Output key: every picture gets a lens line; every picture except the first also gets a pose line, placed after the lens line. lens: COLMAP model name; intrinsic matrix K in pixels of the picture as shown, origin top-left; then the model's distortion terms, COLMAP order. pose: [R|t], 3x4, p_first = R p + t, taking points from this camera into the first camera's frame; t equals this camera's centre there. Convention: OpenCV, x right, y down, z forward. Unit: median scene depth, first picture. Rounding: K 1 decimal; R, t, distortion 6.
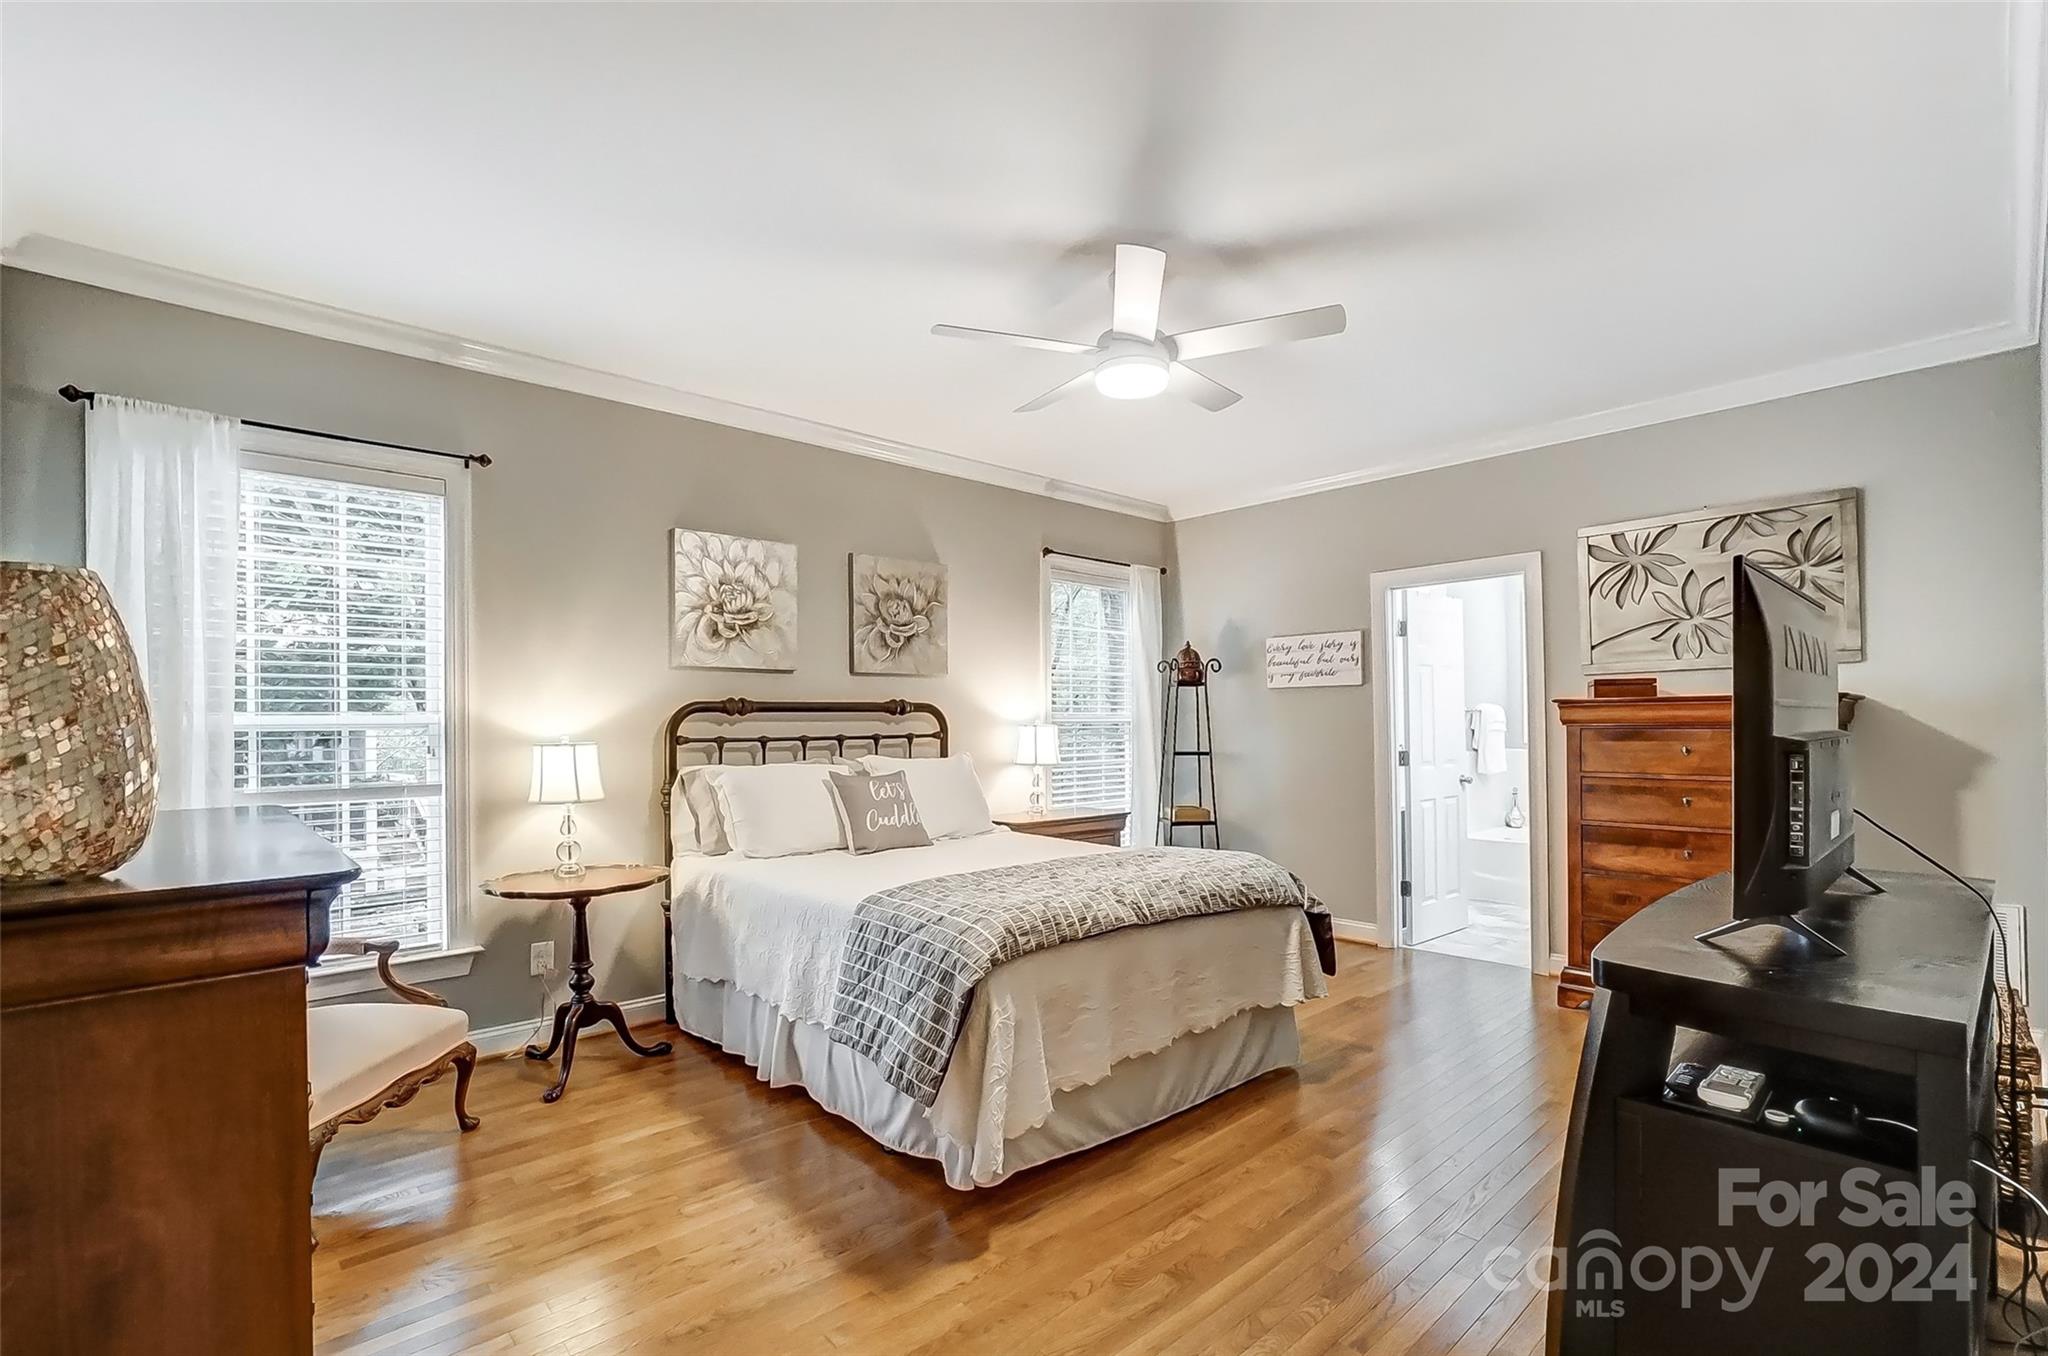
lens RADIAL K [[921.6, 0, 1026.1], [0, 921.6, 735.5], [0, 0, 1]] dist [-0.033672, 0.013541]
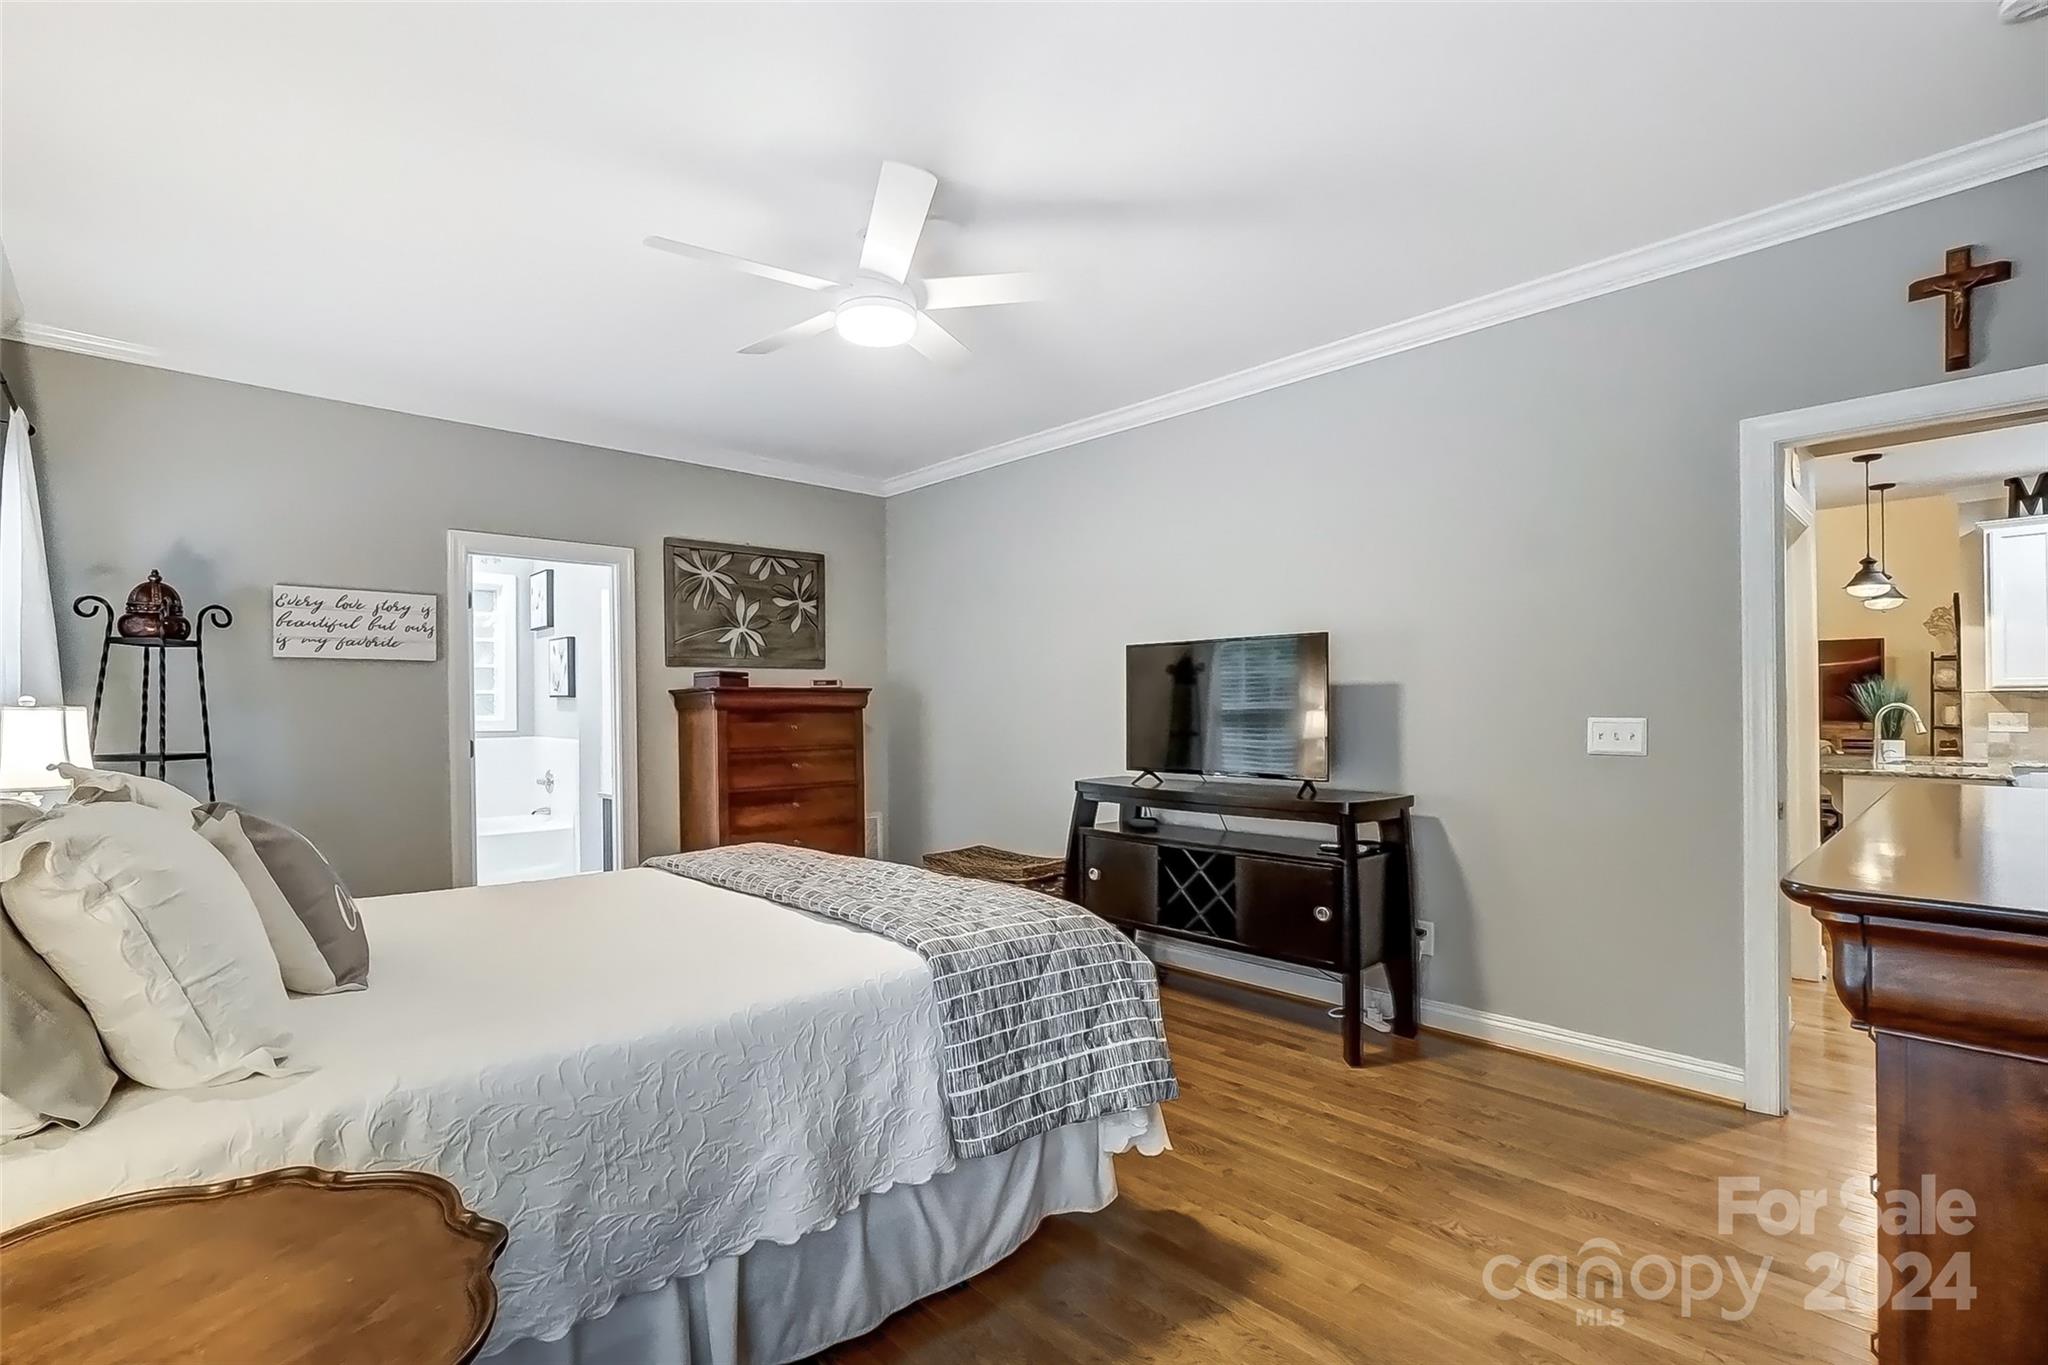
lens RADIAL K [[906.4, 0, 1024.0], [0, 906.4, 682.5], [0, 0, 1]] dist [-0.000745, -0.000082]
pose [[0.033016, 0.034624, 0.998855, -0.399395], [0.015382, 0.999264, -0.035146, 0.000394], [-0.999336, 0.016525, 0.032459, 0.416269]]
